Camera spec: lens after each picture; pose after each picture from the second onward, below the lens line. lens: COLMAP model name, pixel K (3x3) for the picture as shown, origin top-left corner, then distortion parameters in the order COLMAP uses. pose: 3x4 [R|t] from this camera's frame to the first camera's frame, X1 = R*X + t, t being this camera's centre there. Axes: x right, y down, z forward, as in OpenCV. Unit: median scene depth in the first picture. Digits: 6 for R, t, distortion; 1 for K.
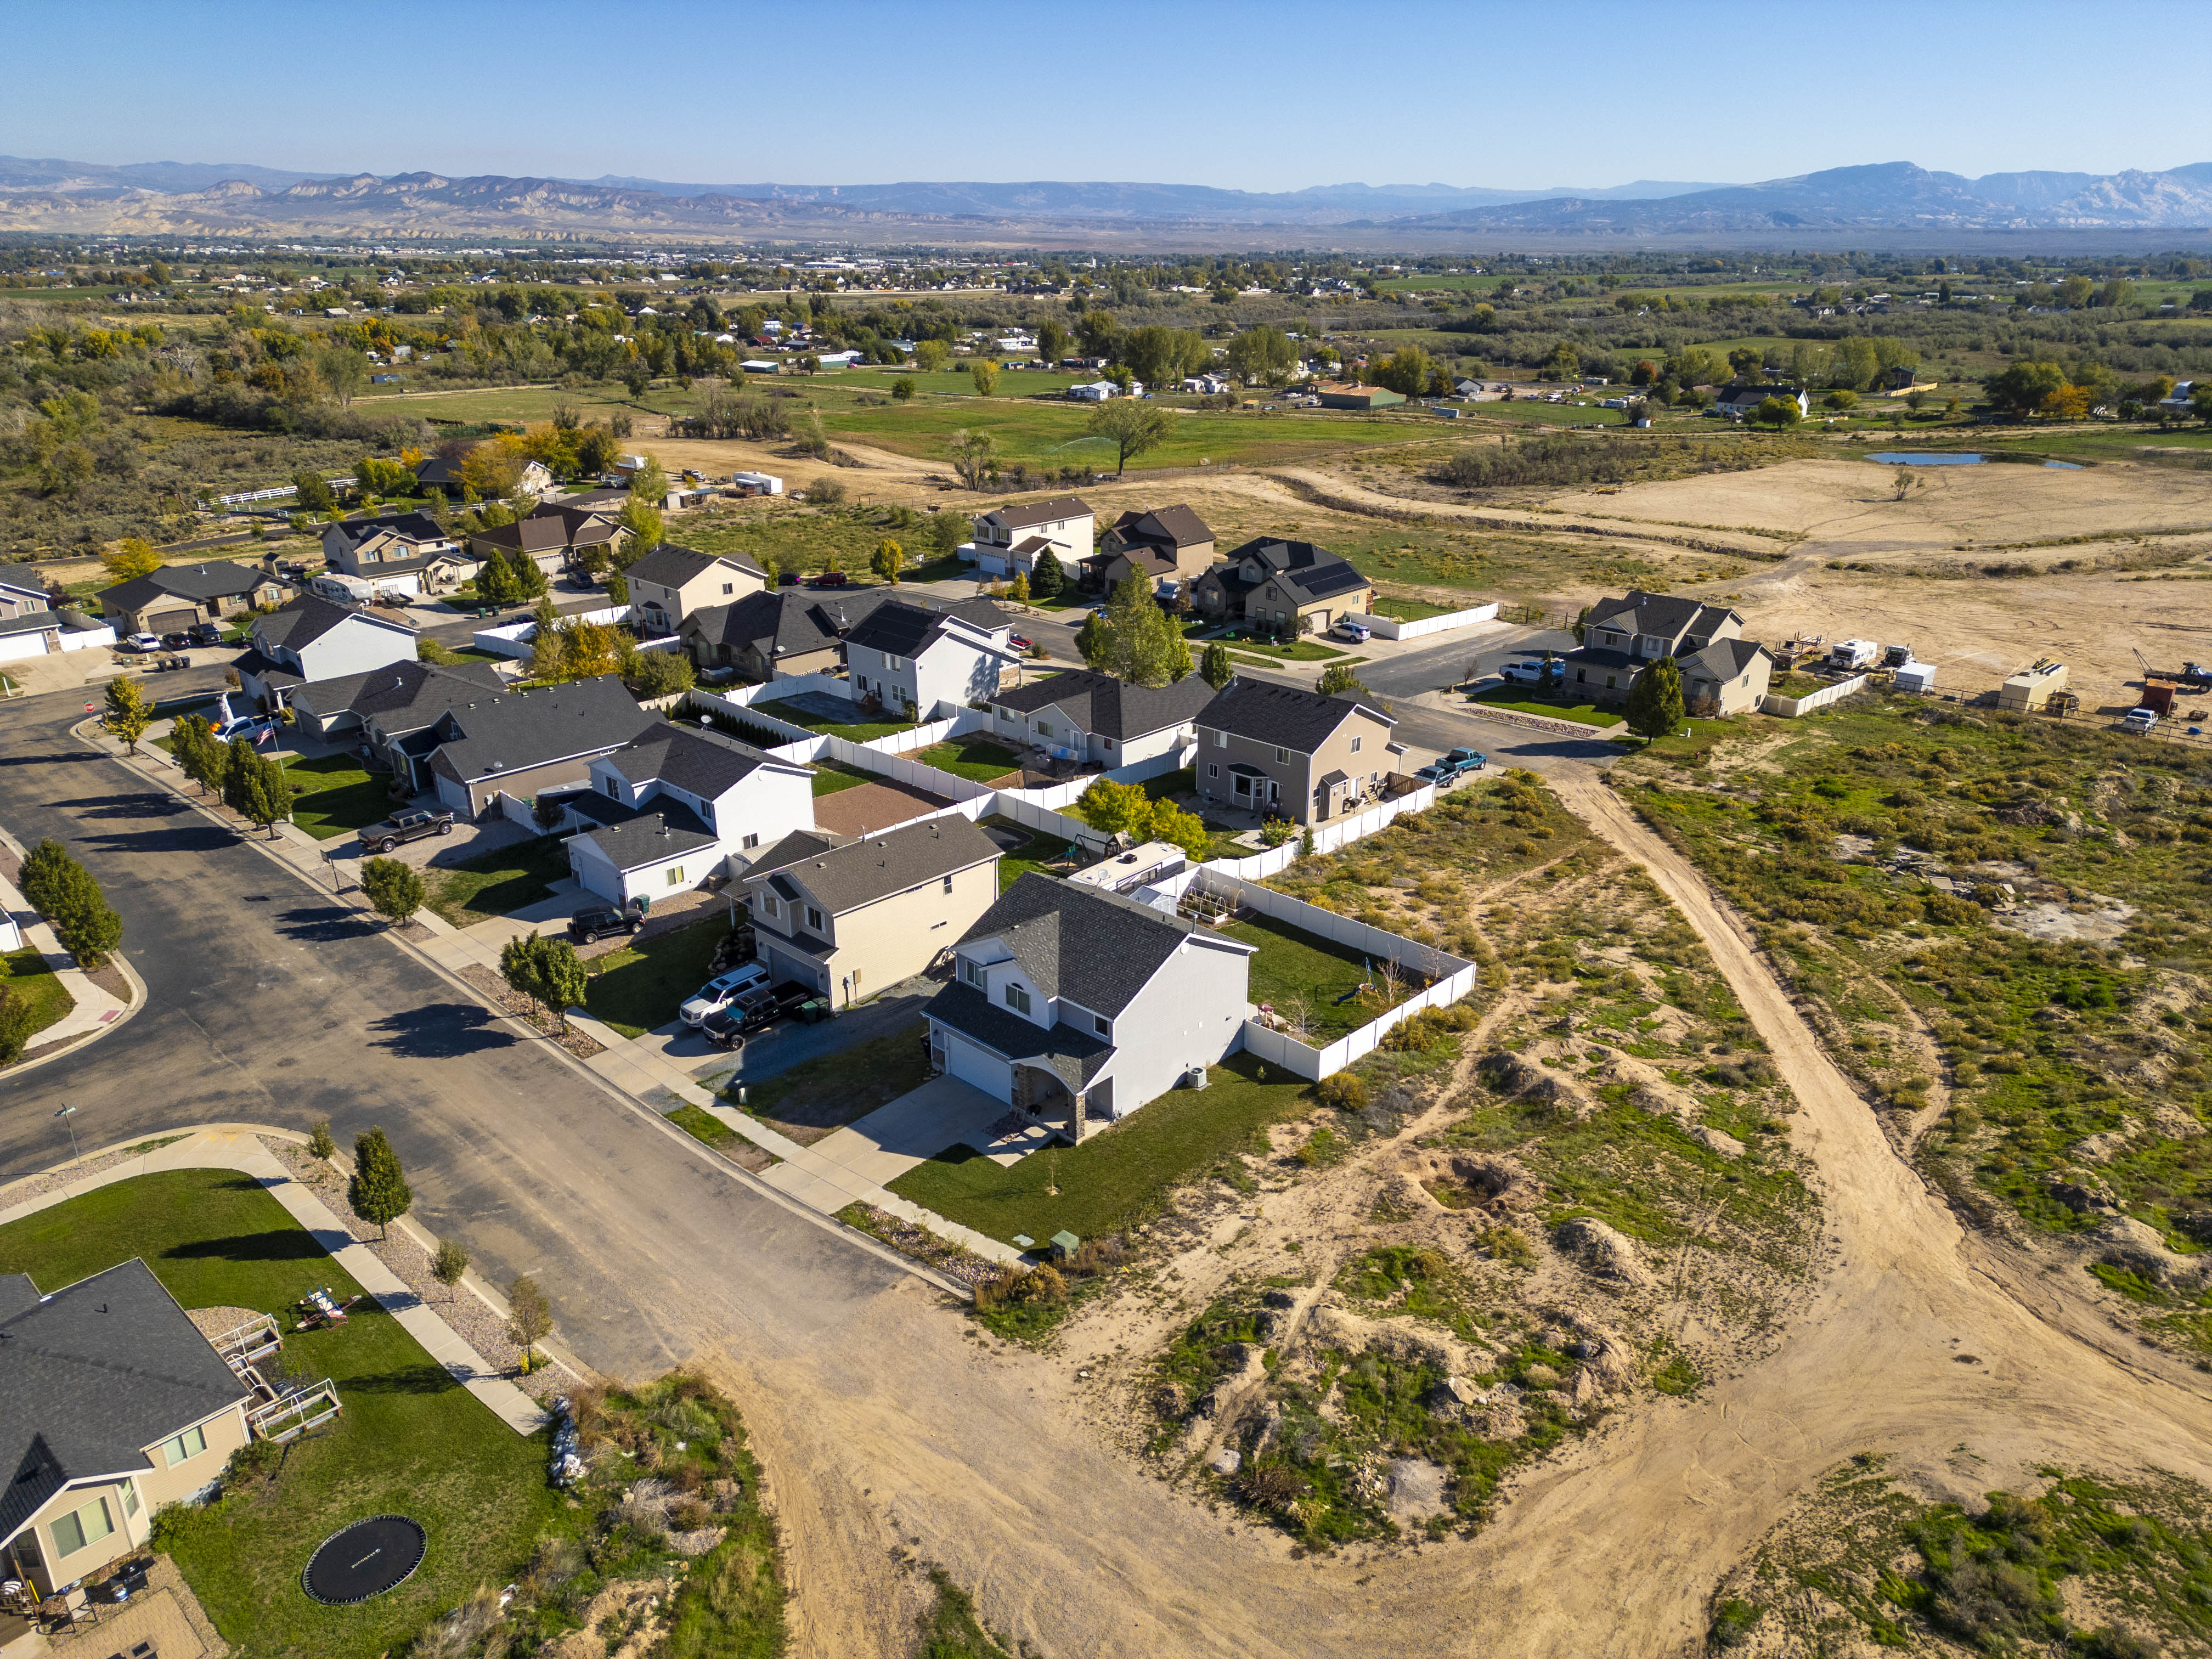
lens RADIAL K [[1542.2, 0, 1108.9], [0, 1542.2, 819.7], [0, 0, 1]] dist [0.063407, -0.052197]
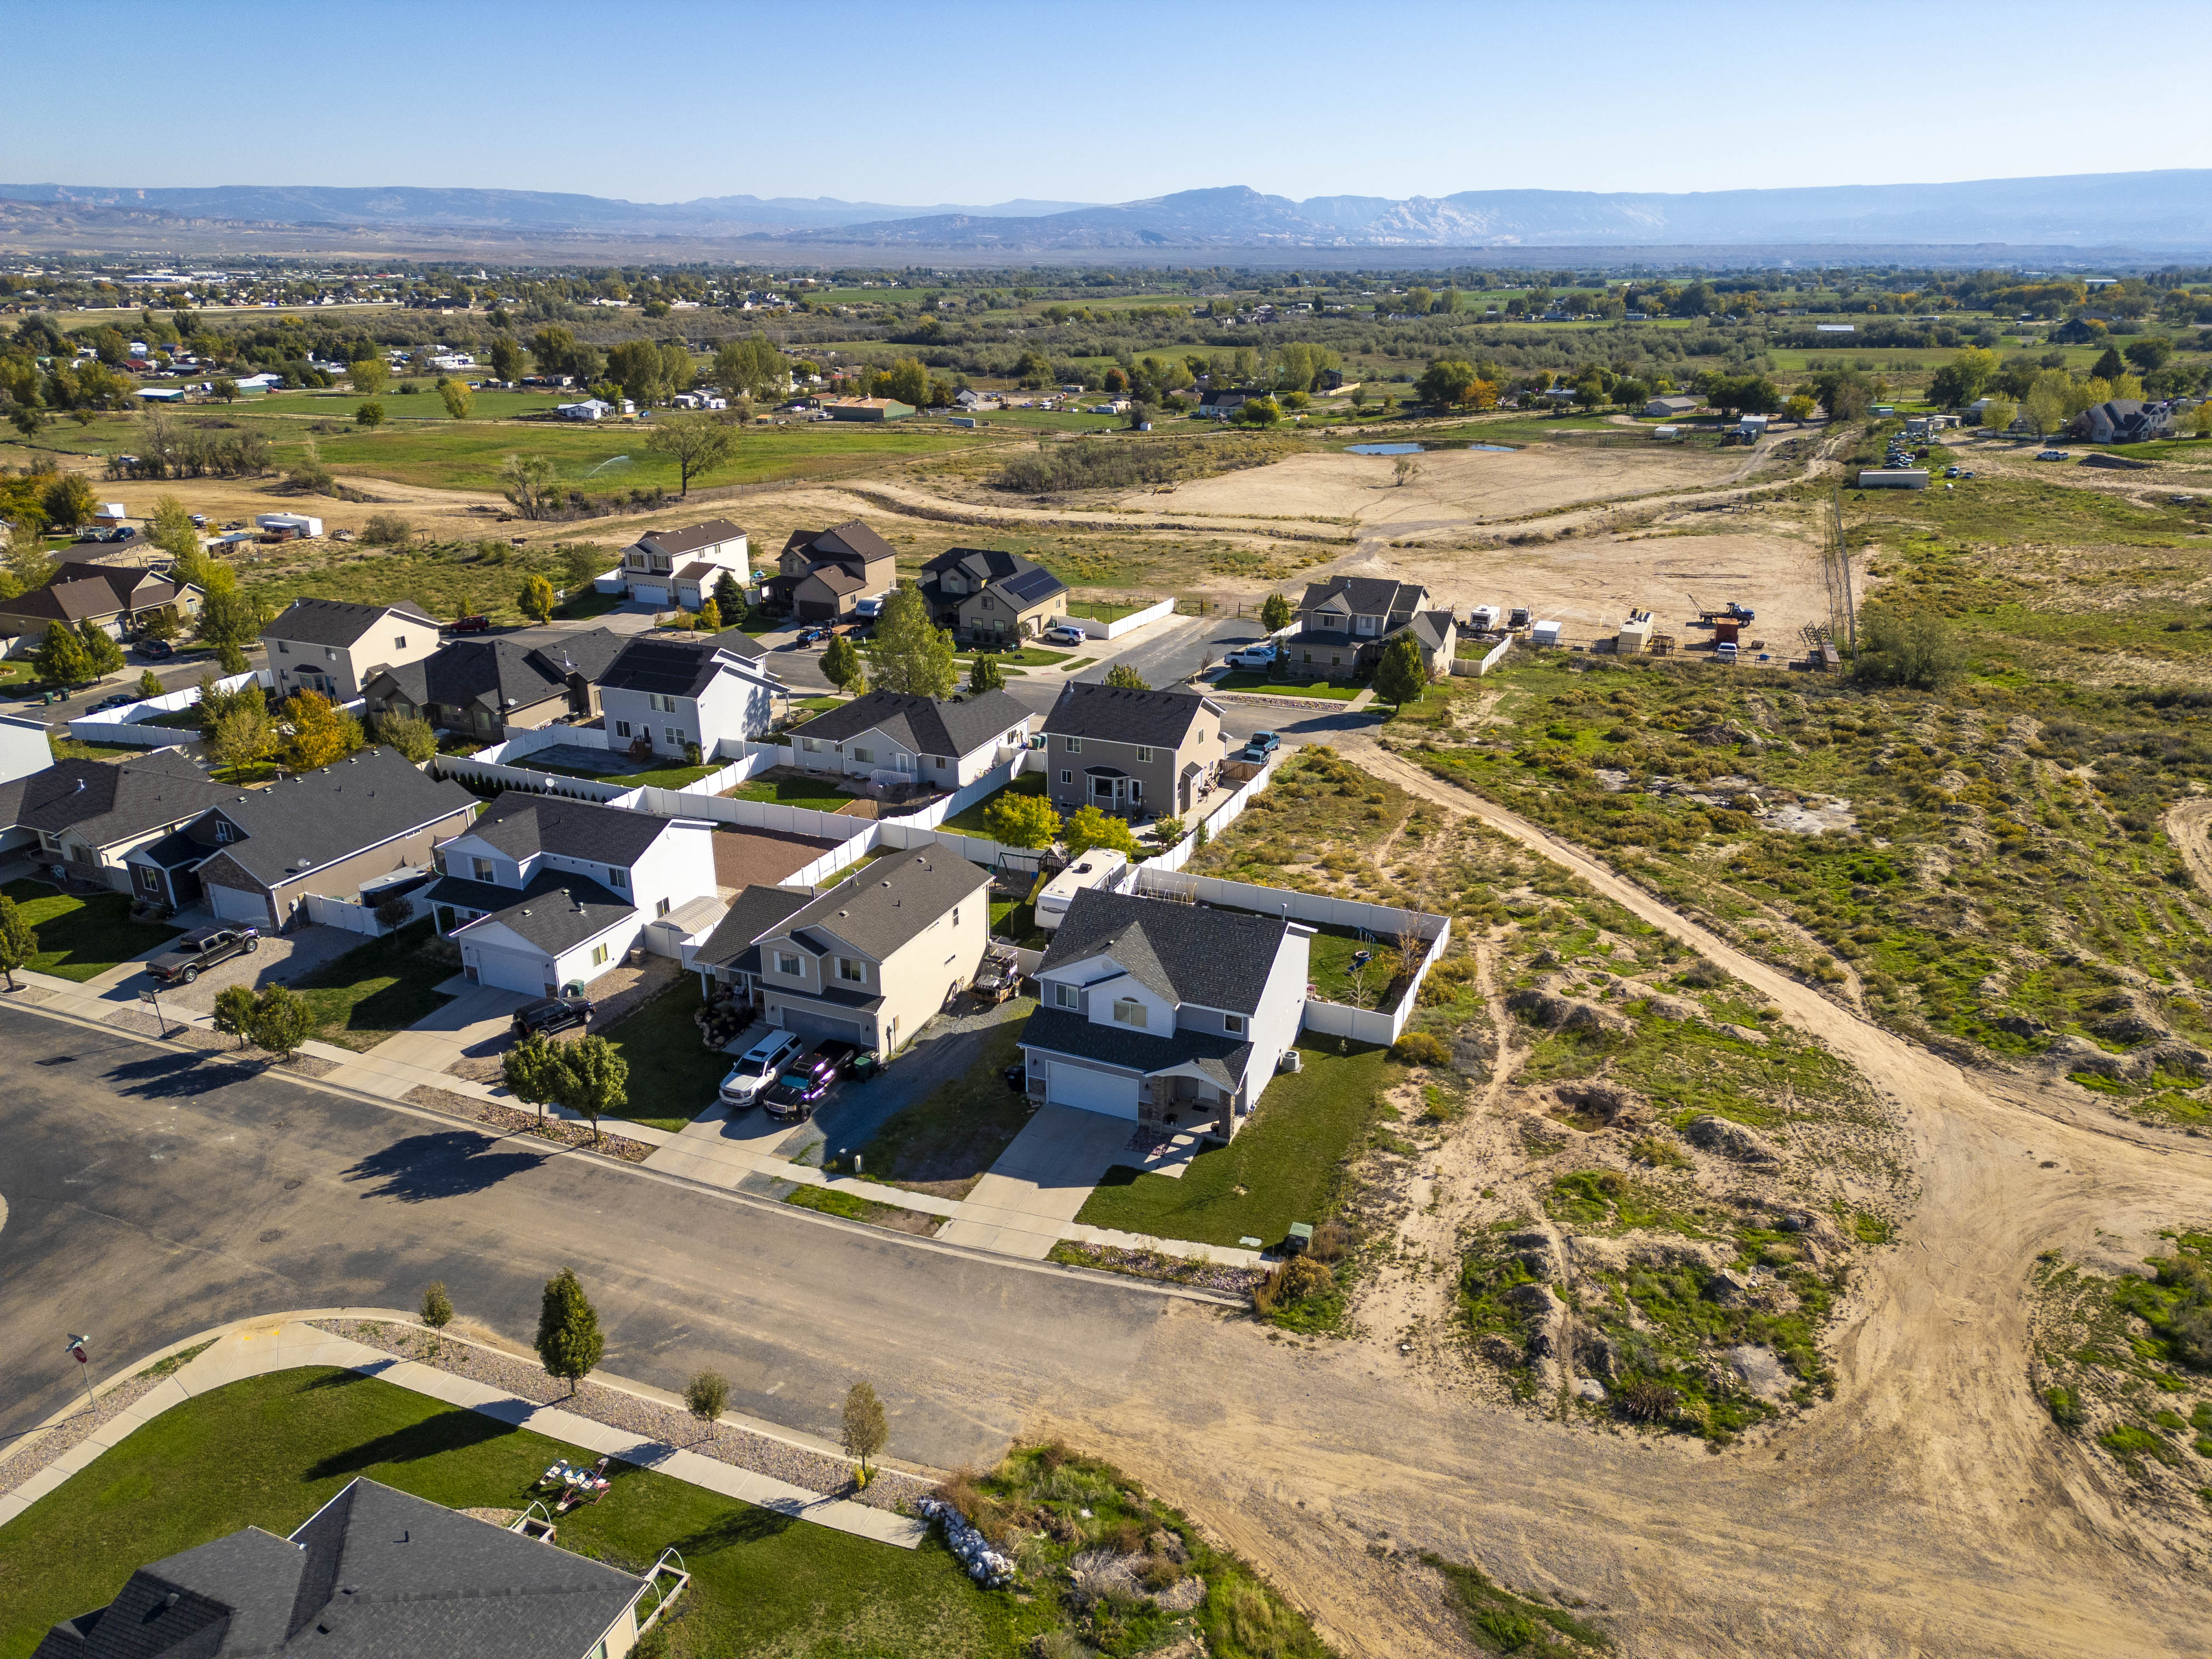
lens RADIAL K [[1542.2, 0, 1107.4], [0, 1542.2, 821.1], [0, 0, 1]] dist [0.063407, -0.052197]
pose [[0.936580, -0.122629, 0.328297, -0.340847], [0.124798, 0.992076, 0.014541, -0.020265], [-0.327479, 0.027352, 0.944463, 0.054575]]
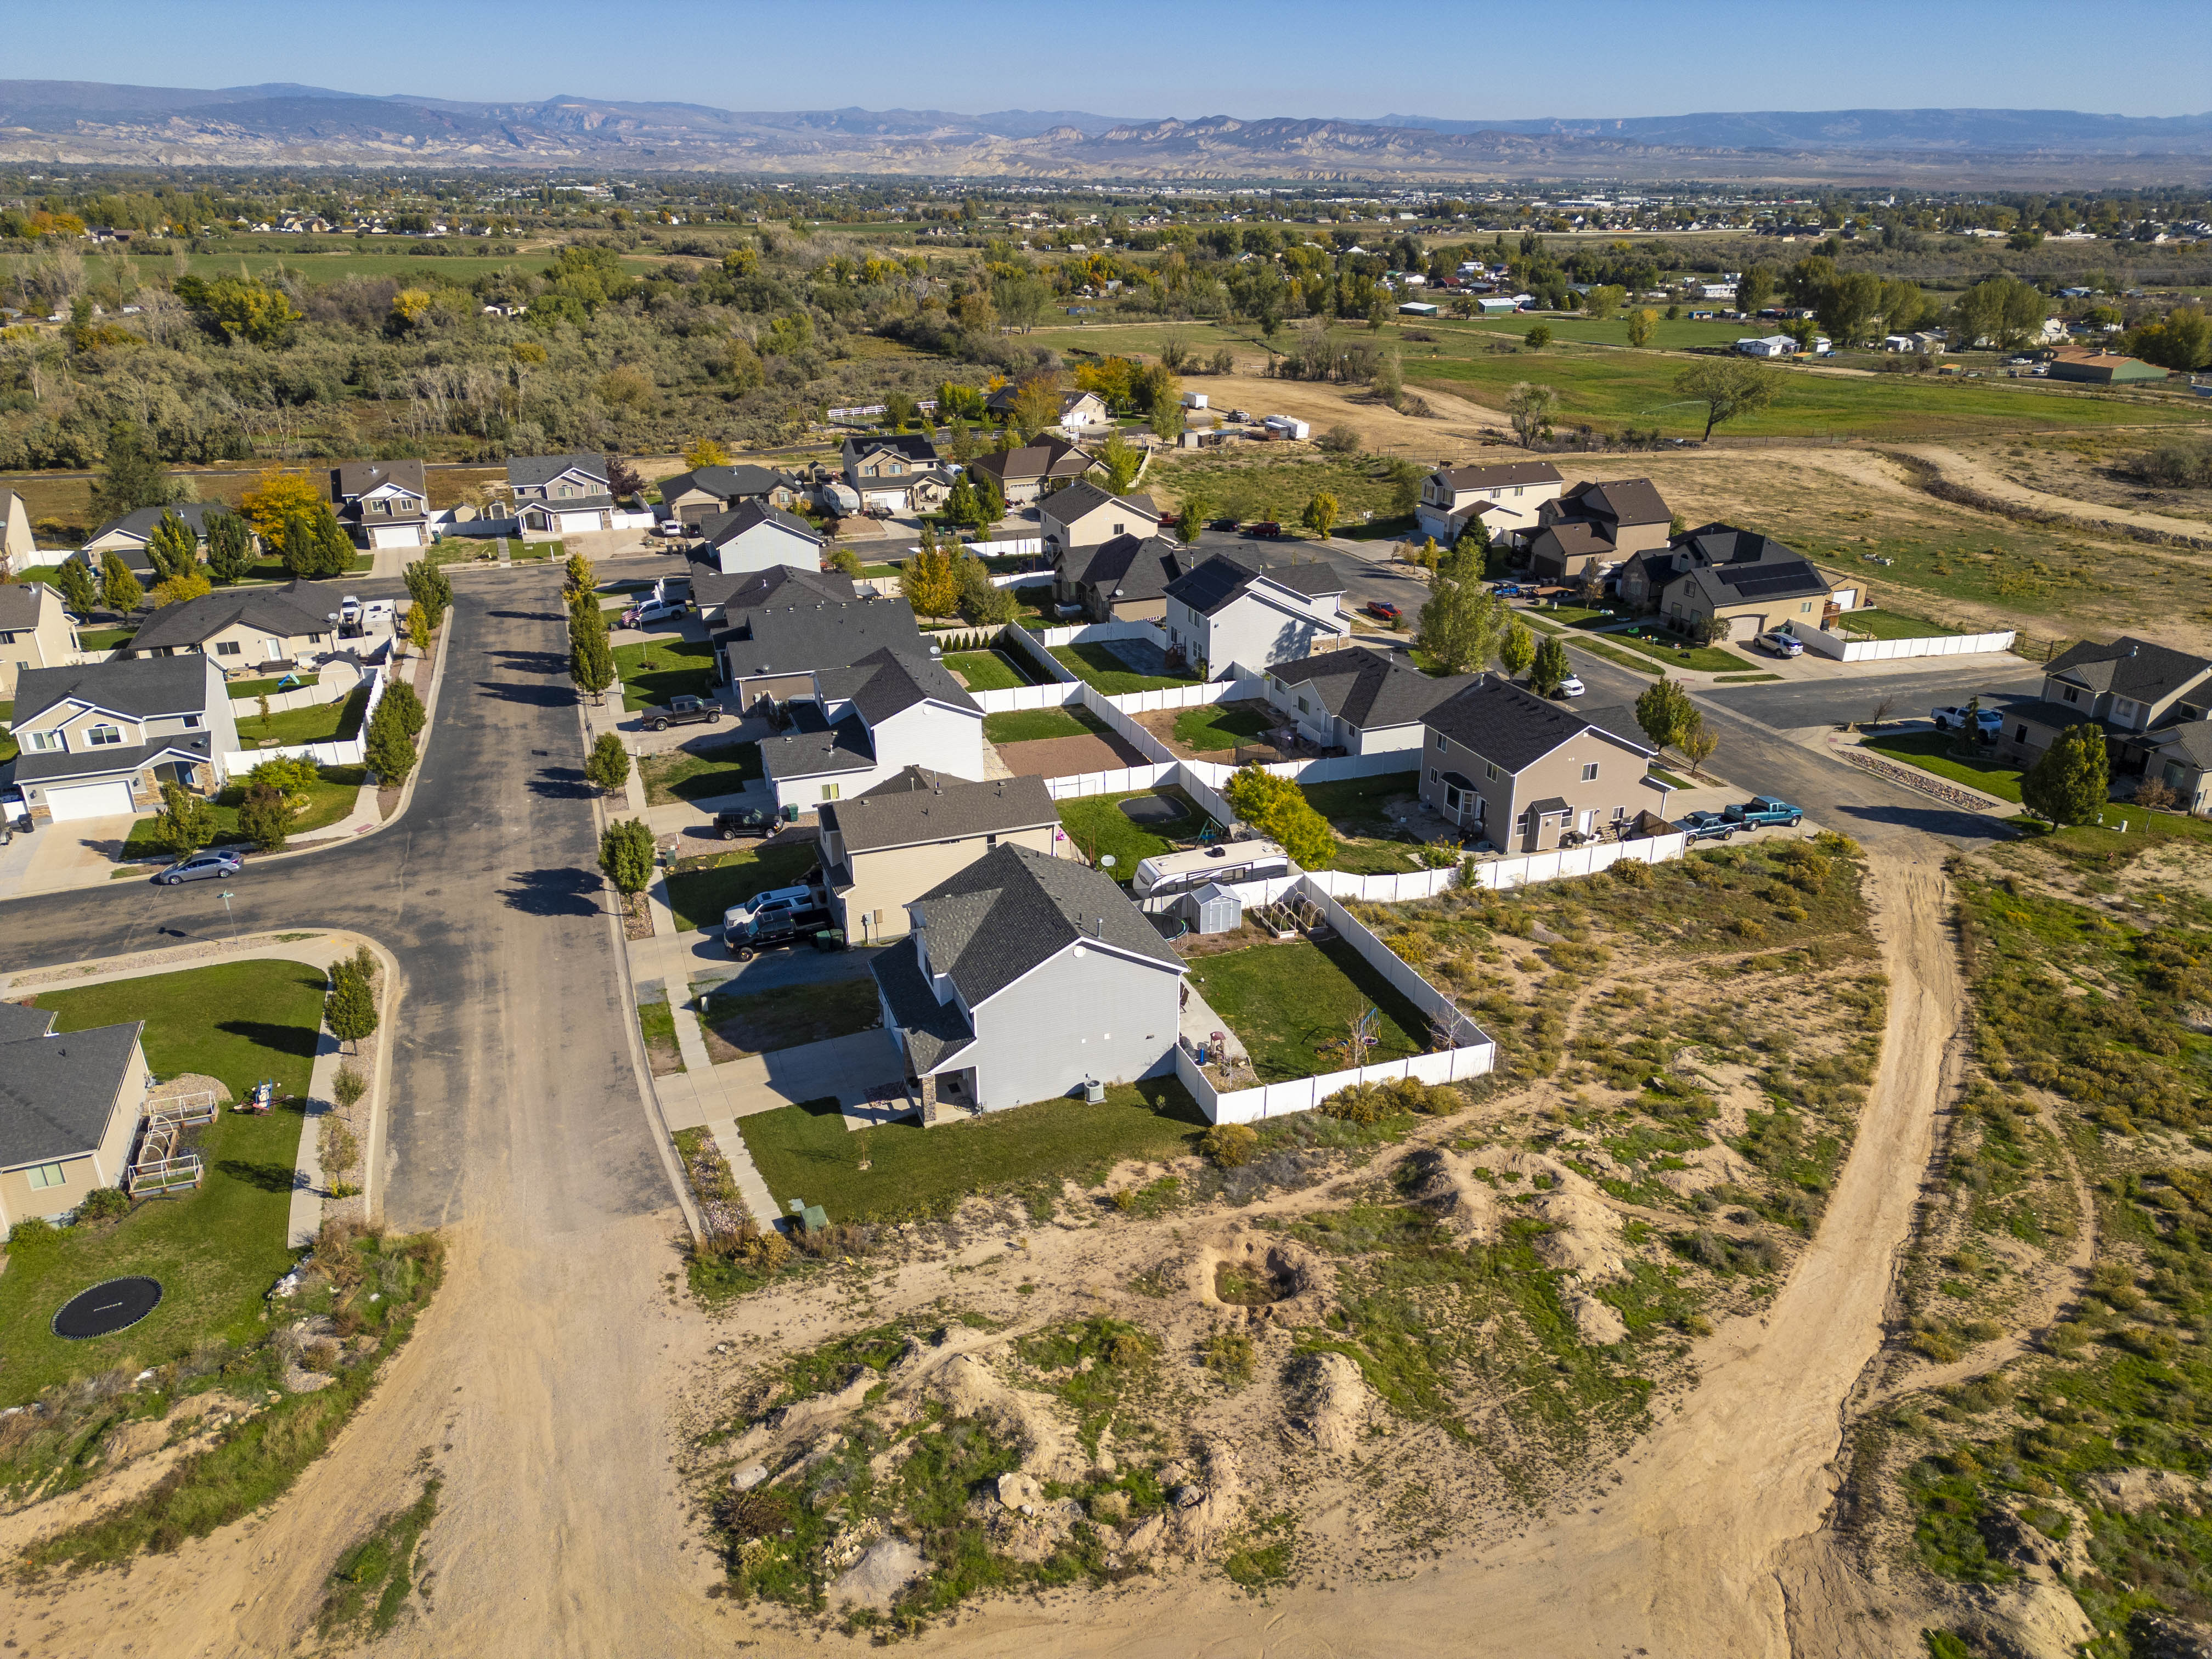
lens RADIAL K [[1542.2, 0, 1111.2], [0, 1542.2, 820.3], [0, 0, 1]] dist [0.063407, -0.052197]
pose [[0.900539, 0.169716, -0.400283, 0.373546], [-0.155832, 0.985491, 0.067256, -0.053389], [0.405890, 0.001810, 0.913920, 0.134807]]
